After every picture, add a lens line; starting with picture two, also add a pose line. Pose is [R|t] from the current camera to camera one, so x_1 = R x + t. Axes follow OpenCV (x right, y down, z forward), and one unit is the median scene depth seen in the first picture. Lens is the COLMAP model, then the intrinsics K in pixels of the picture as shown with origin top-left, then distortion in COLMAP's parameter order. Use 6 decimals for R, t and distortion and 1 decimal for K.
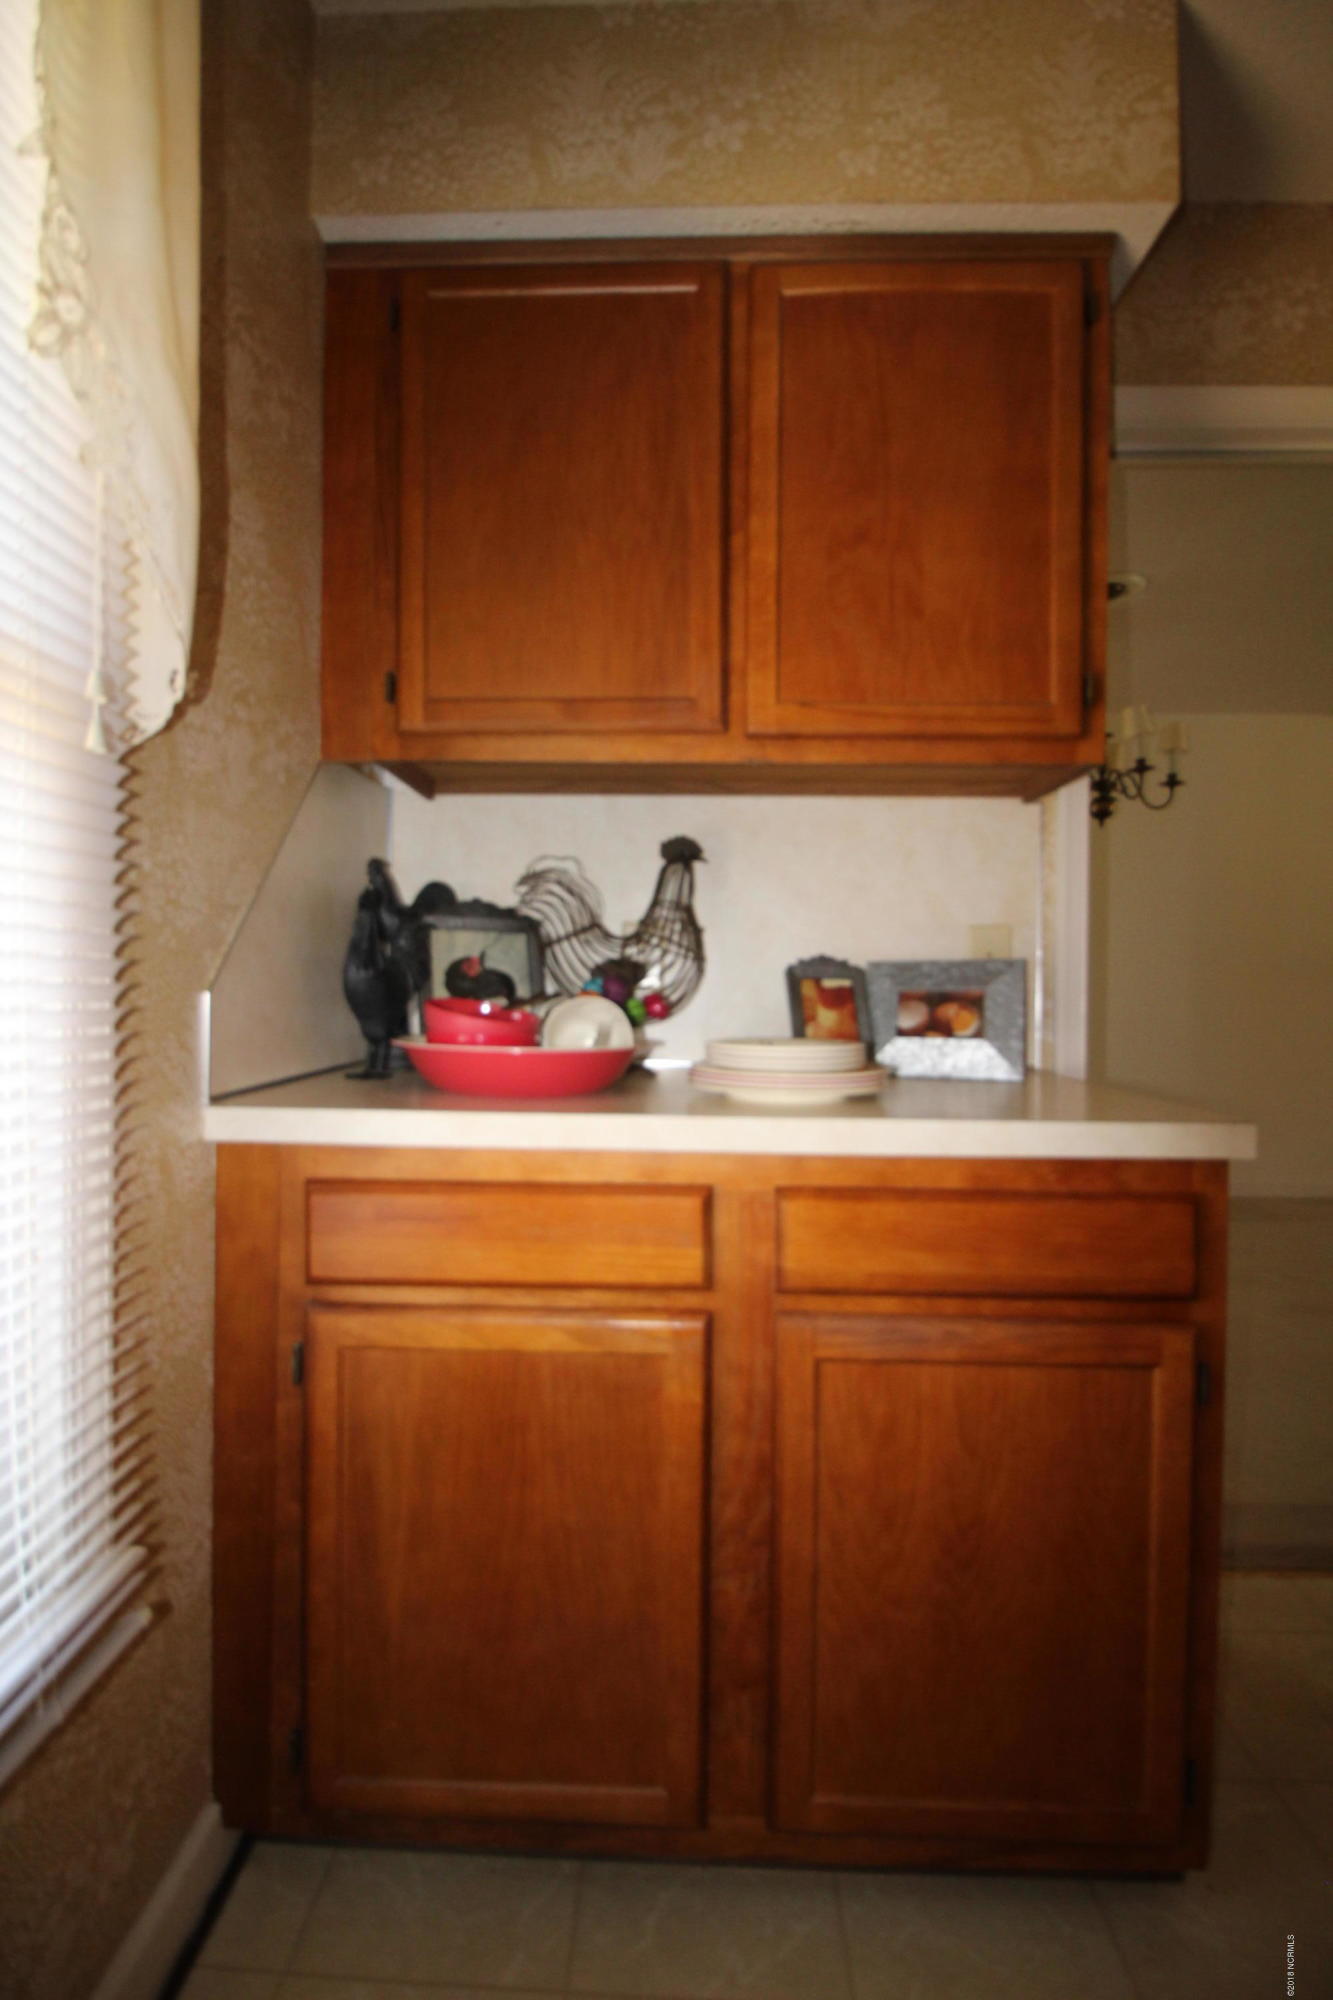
lens RADIAL K [[928.2, 0, 656.3], [0, 928.2, 992.9], [0, 0, 1]] dist [-0.000959, -0.012079]
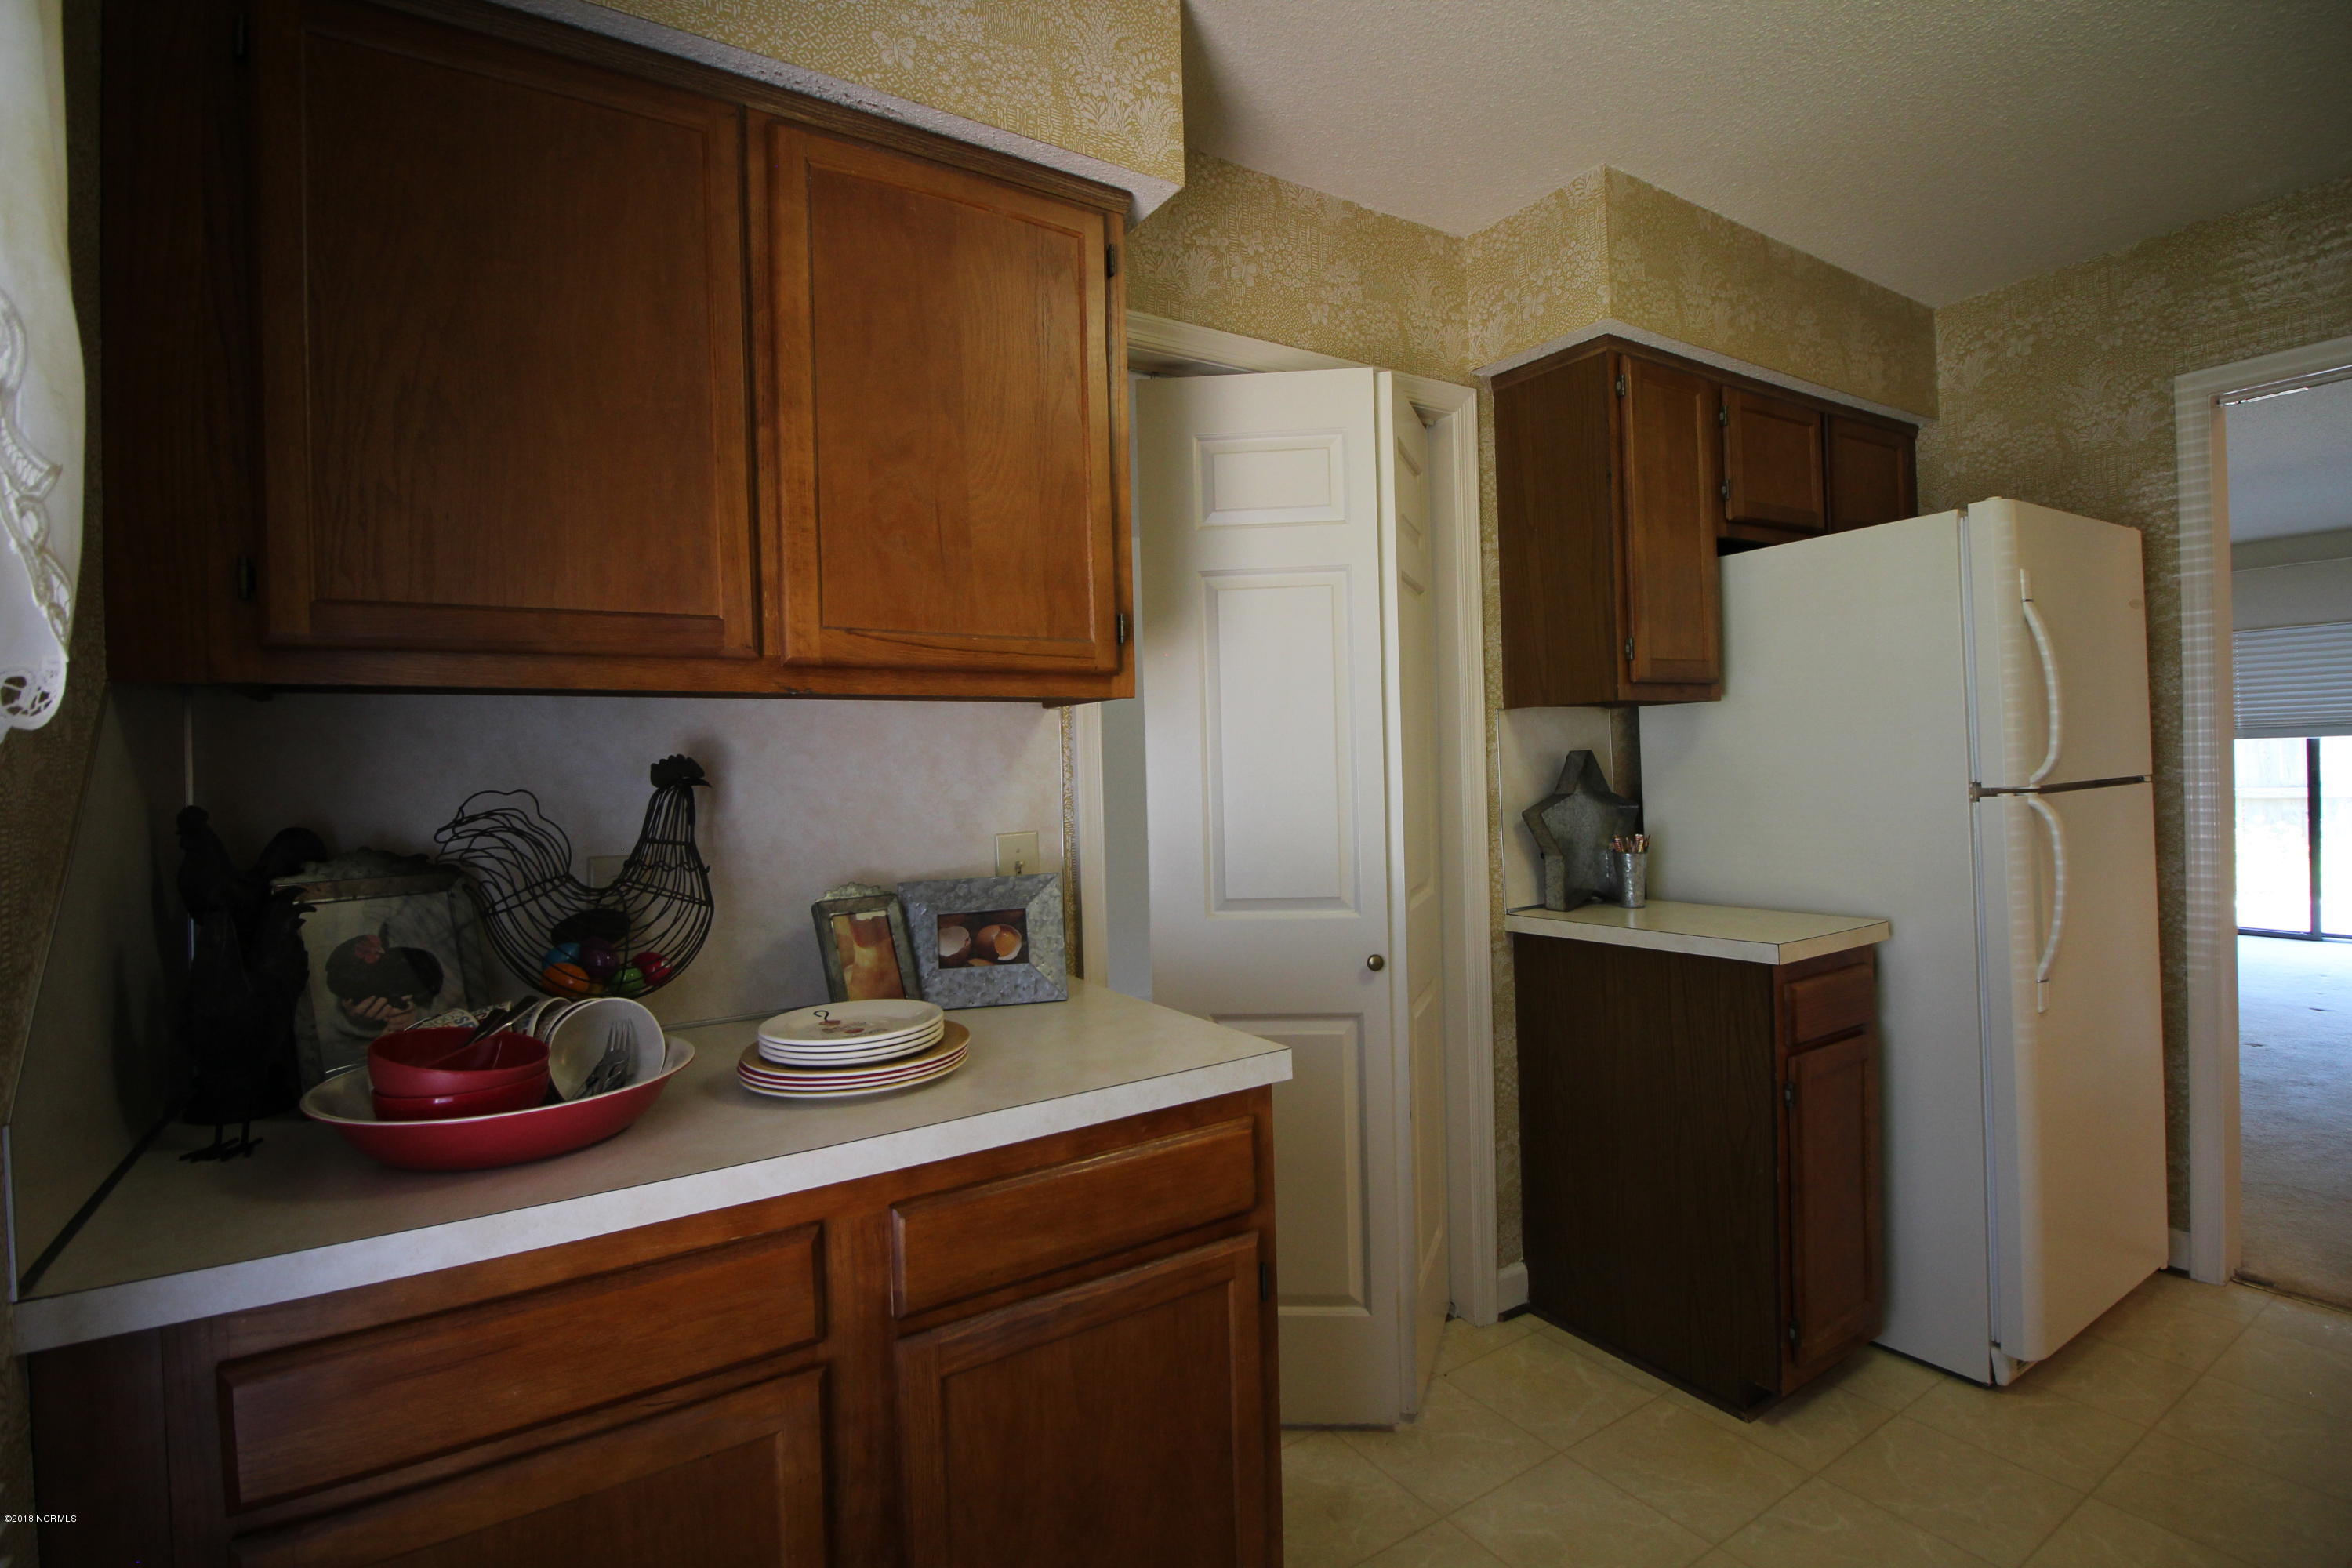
lens RADIAL K [[1091.6, 0, 1180.4], [0, 1091.6, 765.3], [0, 0, 1]] dist [-0.000959, -0.012079]
pose [[0.819109, -0.033142, 0.572680, -0.189904], [0.037050, 0.999302, 0.004838, -0.175688], [-0.572441, 0.017255, 0.819765, -0.047317]]
